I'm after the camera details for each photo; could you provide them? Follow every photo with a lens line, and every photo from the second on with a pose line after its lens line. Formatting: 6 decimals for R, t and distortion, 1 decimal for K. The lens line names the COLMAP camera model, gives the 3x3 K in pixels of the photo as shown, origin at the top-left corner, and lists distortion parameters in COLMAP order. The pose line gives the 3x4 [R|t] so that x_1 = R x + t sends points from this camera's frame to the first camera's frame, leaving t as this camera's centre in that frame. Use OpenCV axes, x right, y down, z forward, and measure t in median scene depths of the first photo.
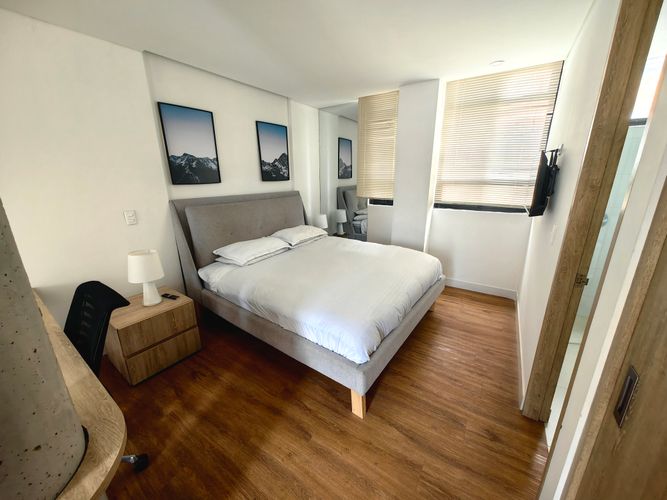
lens RADIAL K [[267.2, 0, 333.5], [0, 267.2, 250.0], [0, 0, 1]] dist [-0.000893, -0.000234]
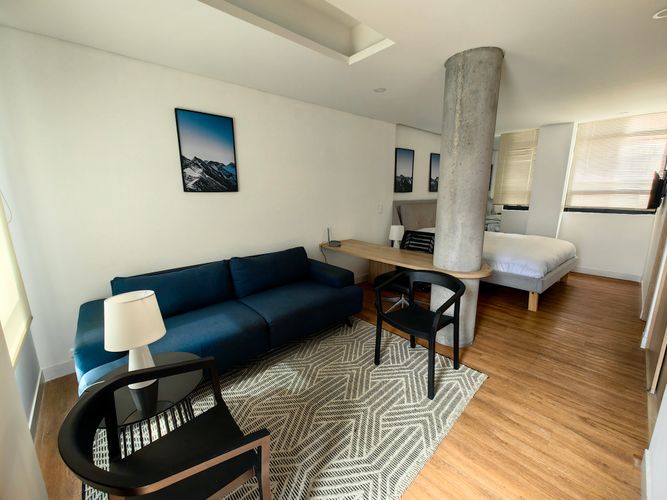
lens RADIAL K [[267.2, 0, 333.5], [0, 267.2, 250.0], [0, 0, 1]] dist [-0.000893, -0.000234]
pose [[0.966073, 0.060655, -0.251047, -0.462608], [-0.072524, 0.996631, -0.038290, 0.201464], [0.247879, 0.055198, 0.967217, -0.686956]]
